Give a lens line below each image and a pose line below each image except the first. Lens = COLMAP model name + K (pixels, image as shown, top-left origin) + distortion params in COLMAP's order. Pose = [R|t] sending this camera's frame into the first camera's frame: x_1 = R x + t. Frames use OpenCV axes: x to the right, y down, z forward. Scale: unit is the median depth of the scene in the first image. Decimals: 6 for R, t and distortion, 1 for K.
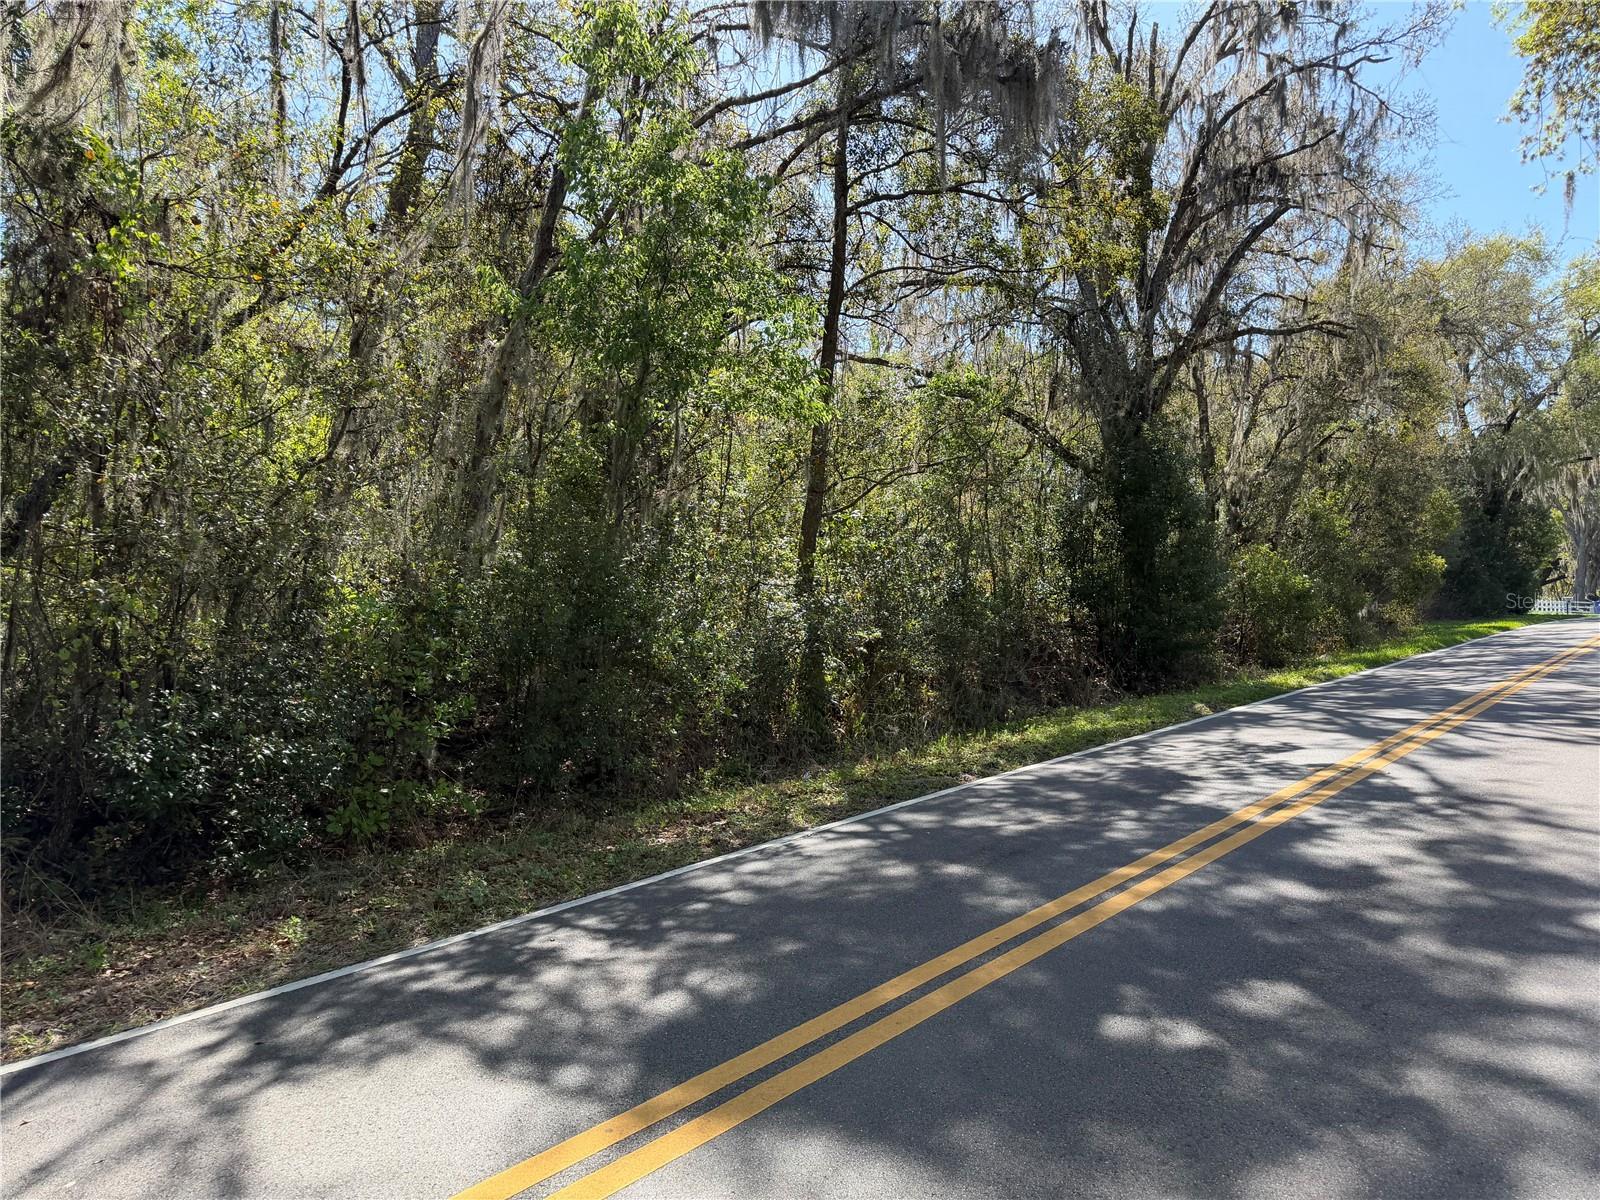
lens RADIAL K [[1124.6, 0, 800.0], [0, 1124.6, 600.0], [0, 0, 1]] dist [0.081079, -0.136349]
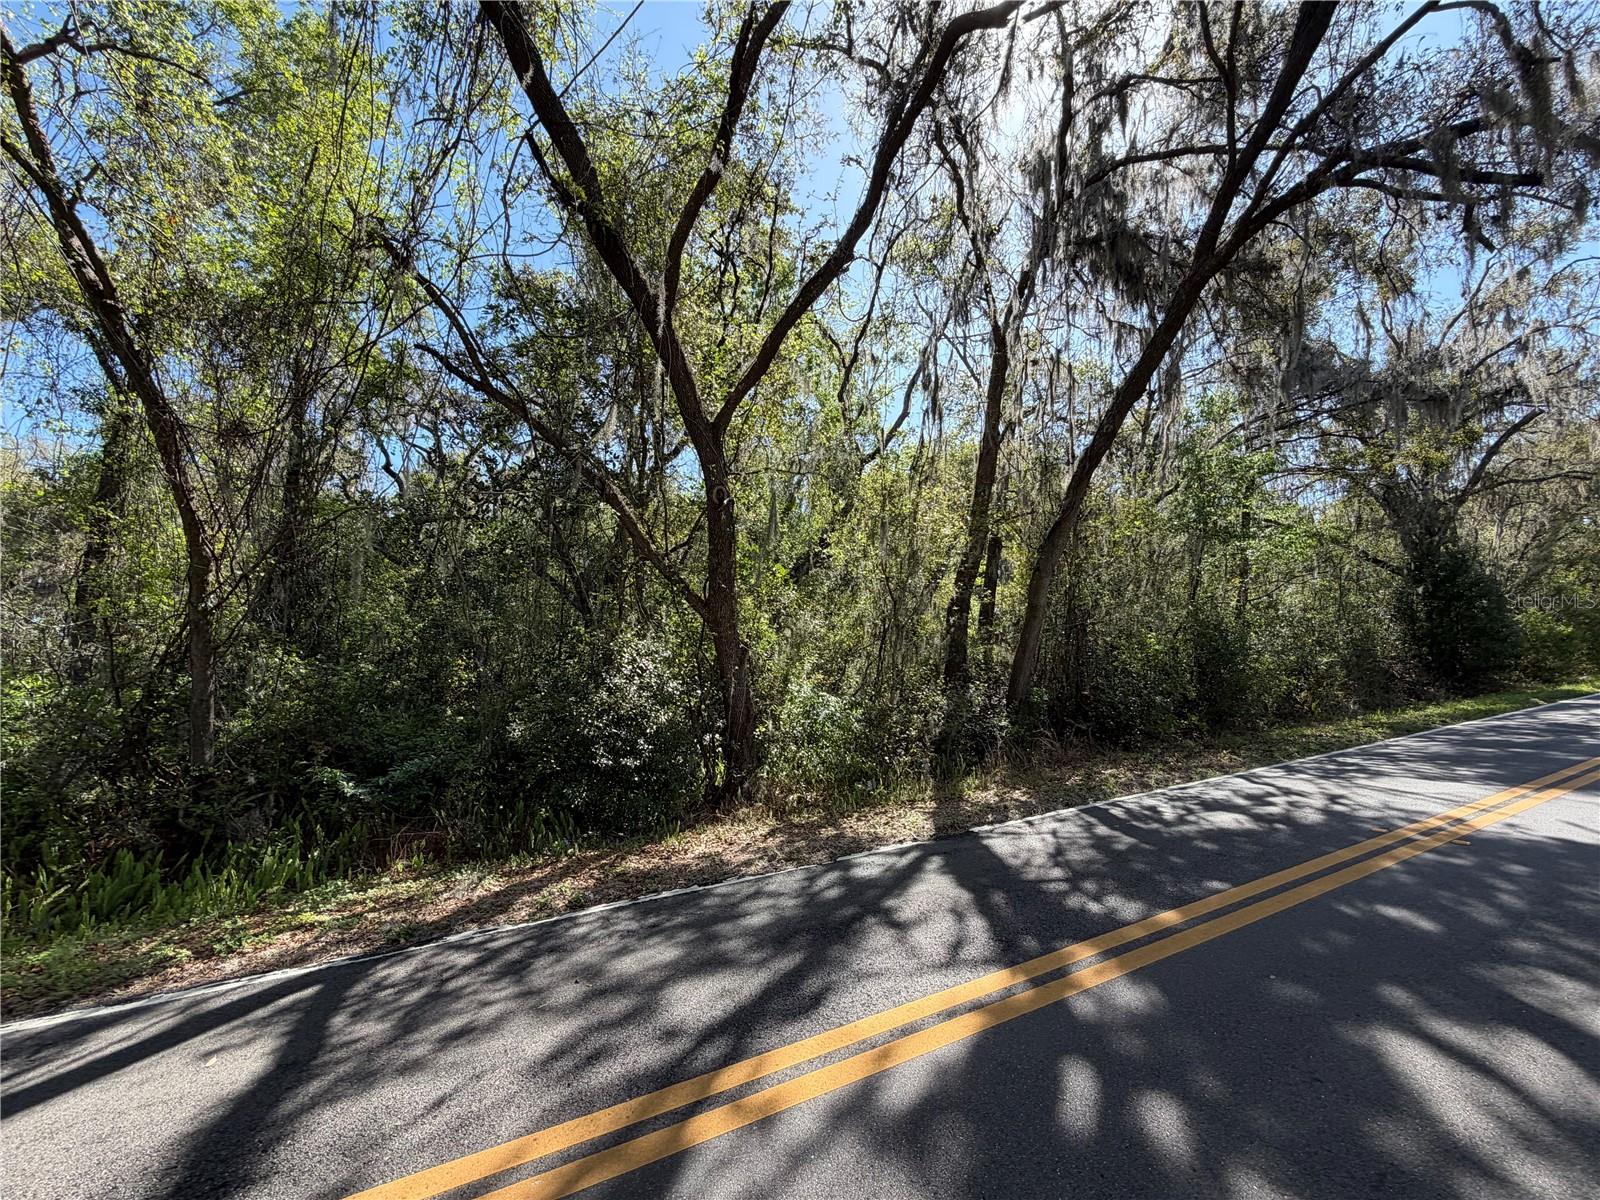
lens RADIAL K [[628.5, 0, 800.0], [0, 628.5, 600.0], [0, 0, 1]] dist [-0.002534, -0.000196]
pose [[0.919270, -0.044398, -0.391115, -0.236154], [0.011632, 0.996249, -0.085752, 0.003880], [0.393455, 0.074280, 0.916338, -0.271390]]
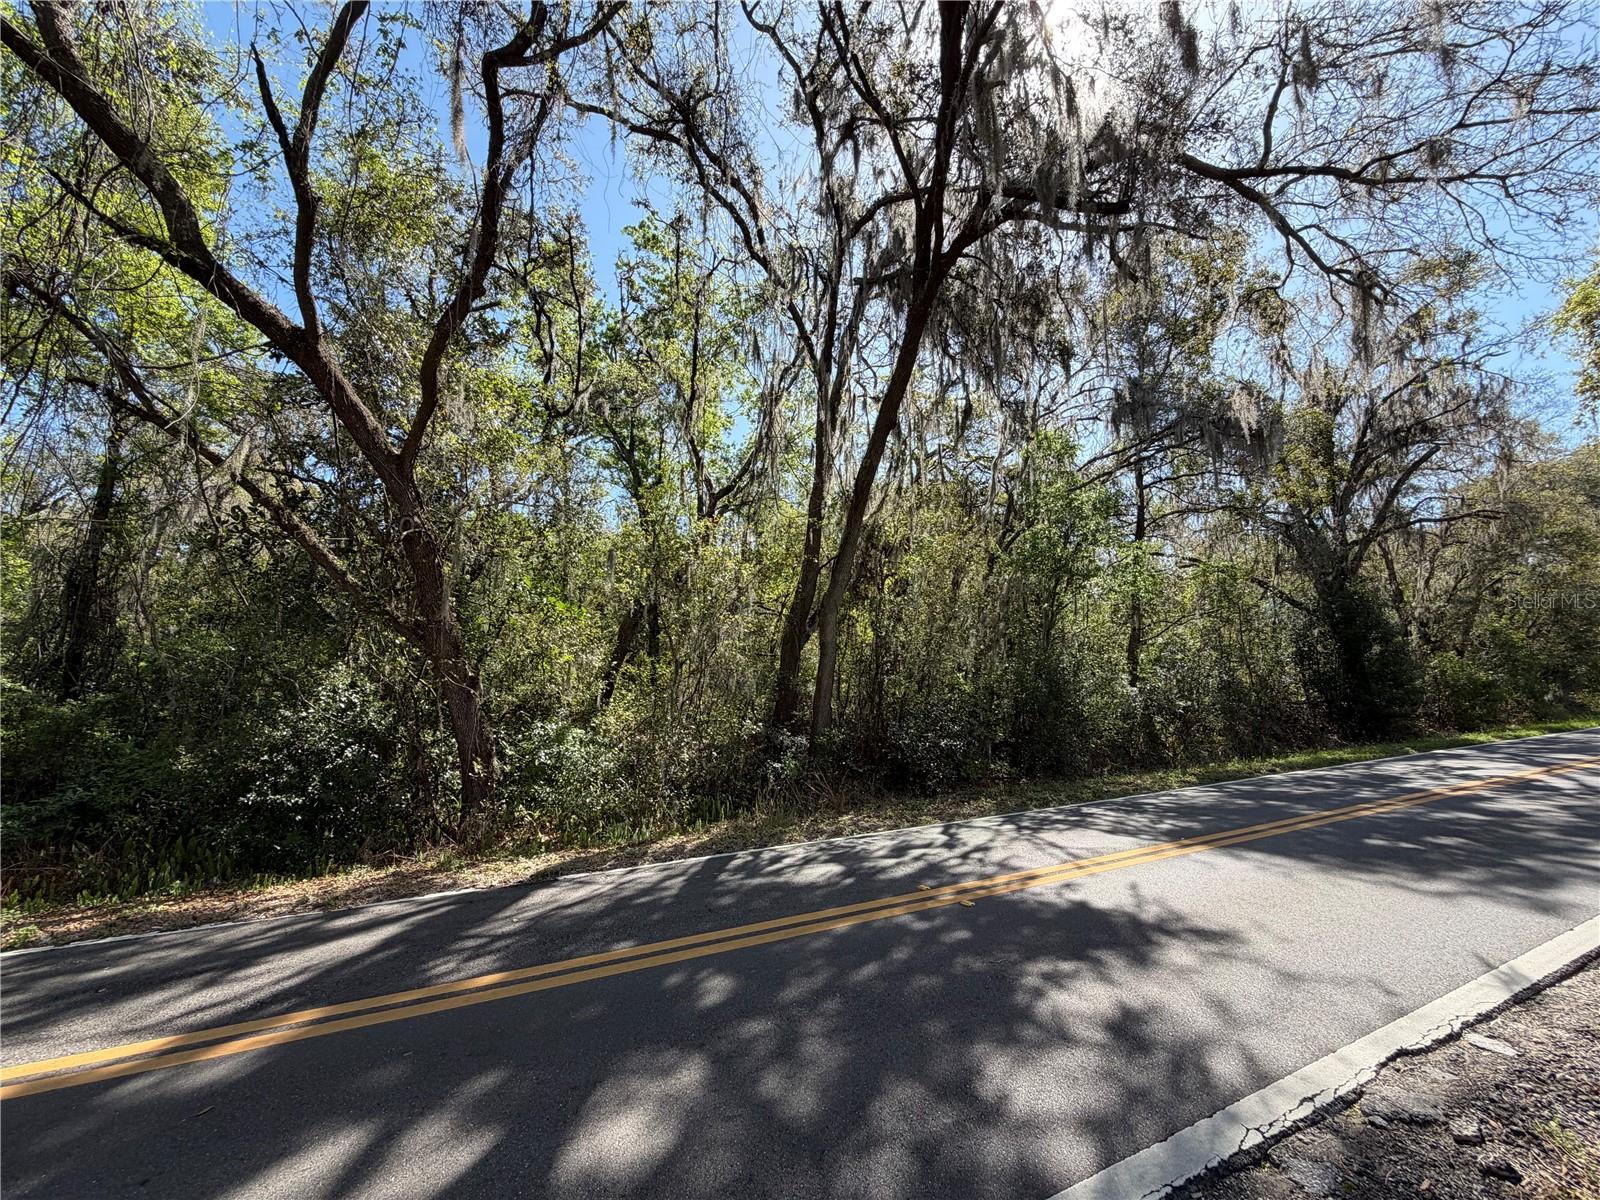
lens RADIAL K [[628.5, 0, 800.0], [0, 628.5, 600.0], [0, 0, 1]] dist [-0.002534, -0.000196]
pose [[0.911306, -0.054962, -0.408044, -0.059937], [-0.003348, 0.990028, -0.140829, 0.005647], [0.411716, 0.129705, 0.902035, -0.179582]]
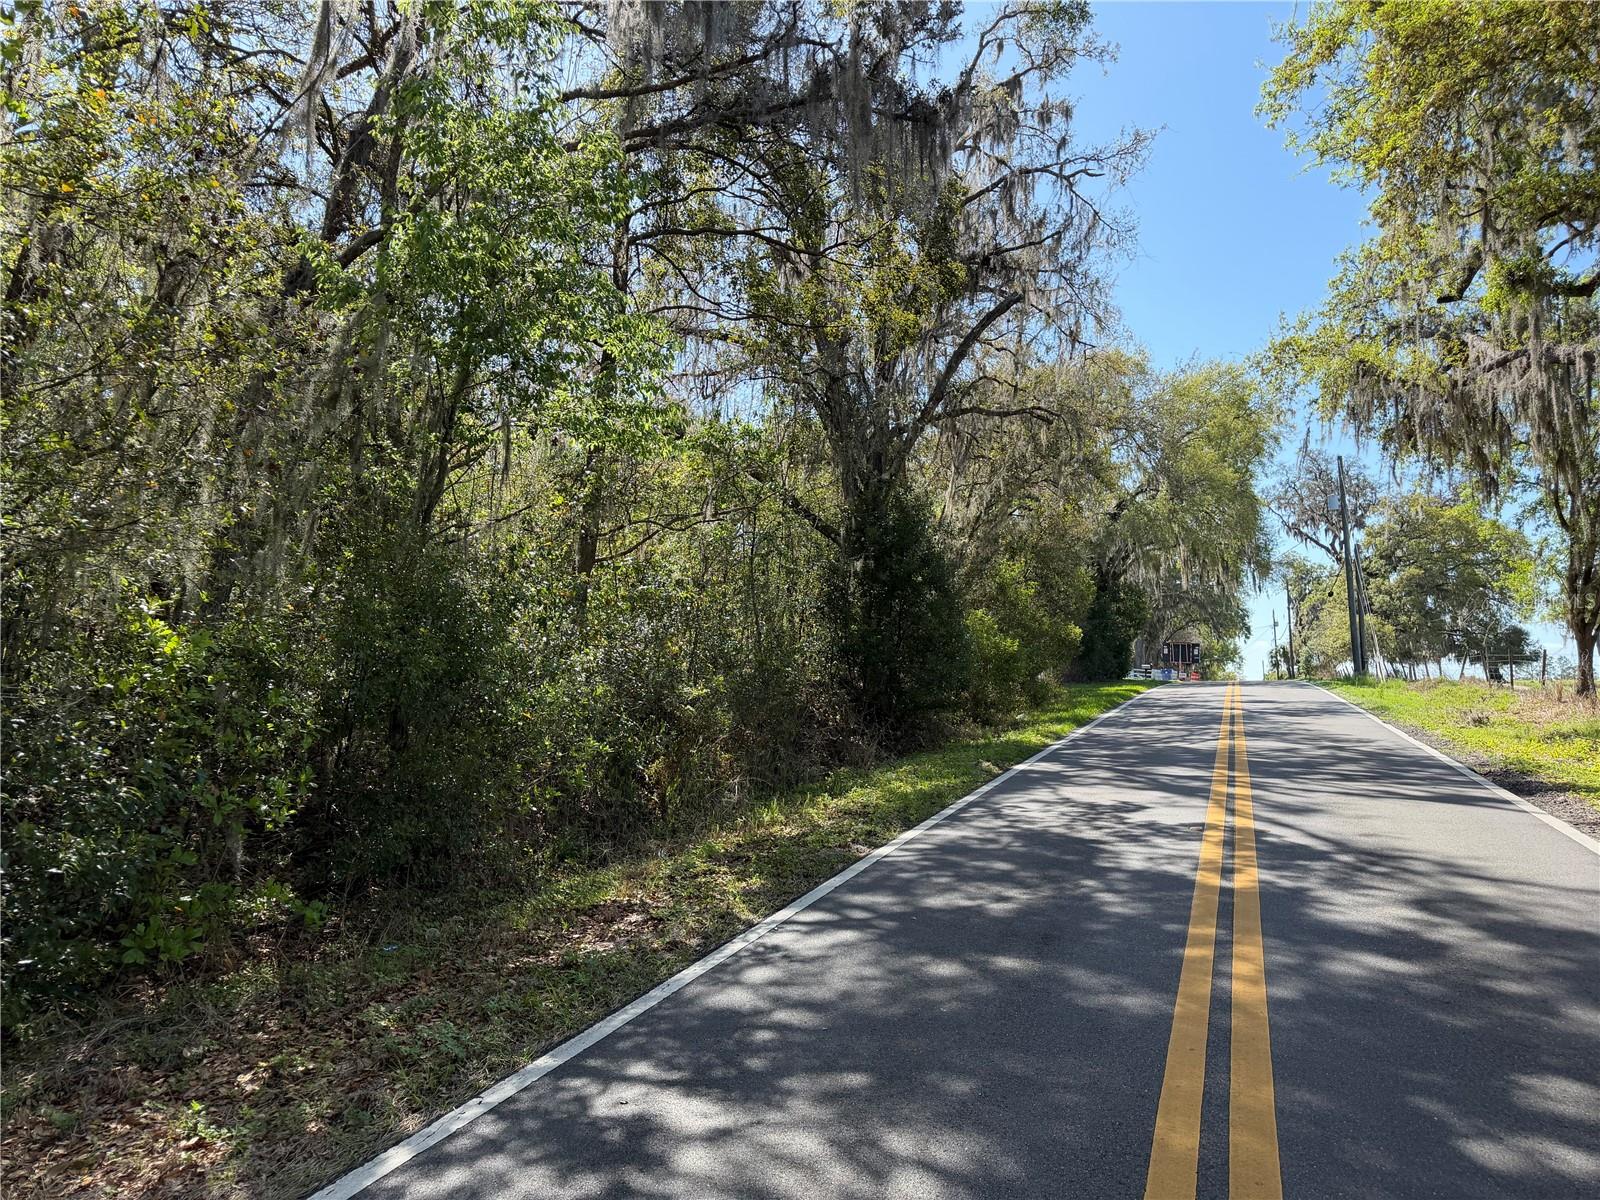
lens RADIAL K [[1133.8, 0, 800.0], [0, 1133.8, 600.0], [0, 0, 1]] dist [0.001353, -0.004248]
pose [[0.946378, 0.034873, 0.321173, -0.099404], [-0.017437, 0.998221, -0.057007, 0.004055], [-0.322590, 0.048350, 0.945303, 0.070674]]
